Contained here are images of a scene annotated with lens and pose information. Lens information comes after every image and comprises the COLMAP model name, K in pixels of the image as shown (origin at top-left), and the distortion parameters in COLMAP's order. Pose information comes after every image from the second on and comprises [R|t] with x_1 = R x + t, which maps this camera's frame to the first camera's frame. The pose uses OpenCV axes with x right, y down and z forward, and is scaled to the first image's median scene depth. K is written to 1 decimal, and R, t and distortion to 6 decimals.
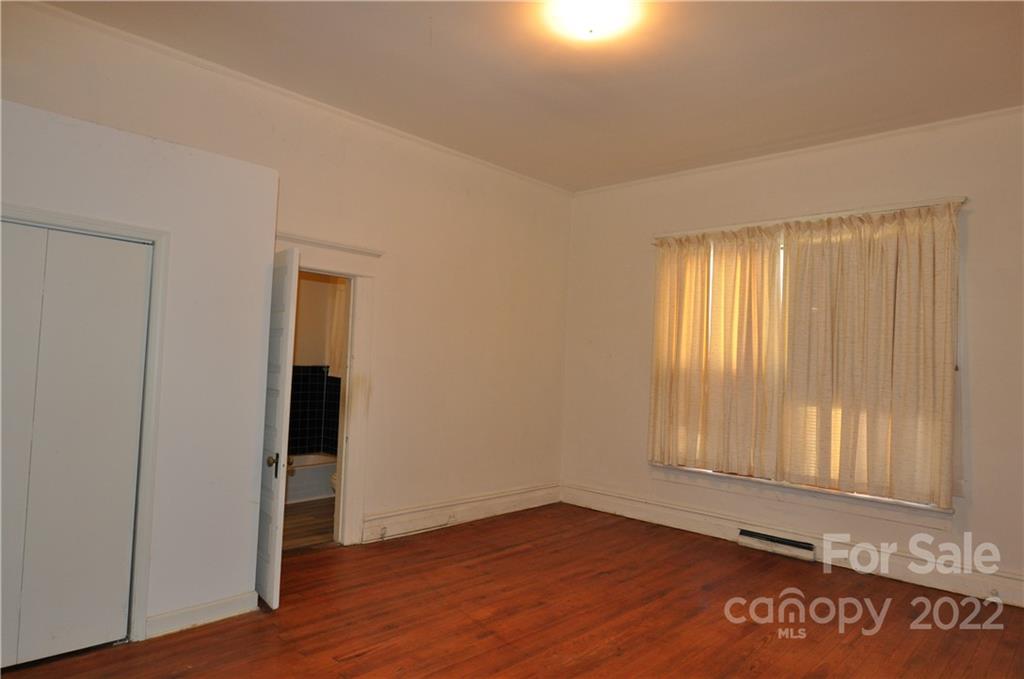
lens RADIAL K [[630.0, 0, 513.5], [0, 630.0, 338.0], [0, 0, 1]] dist [-0.010941, -0.004306]
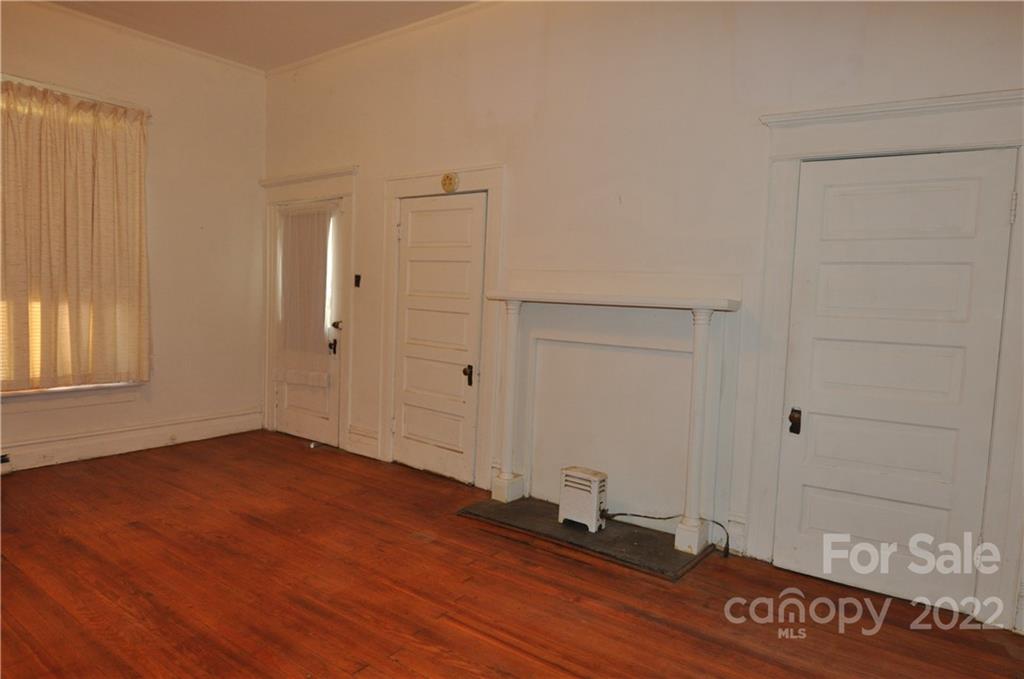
lens RADIAL K [[630.0, 0, 514.4], [0, 630.0, 340.6], [0, 0, 1]] dist [-0.010941, -0.004306]
pose [[-0.131698, -0.124176, 0.983482, -0.512151], [-0.086348, 0.989789, 0.113409, 0.004379], [-0.987522, -0.069986, -0.141075, 0.454935]]
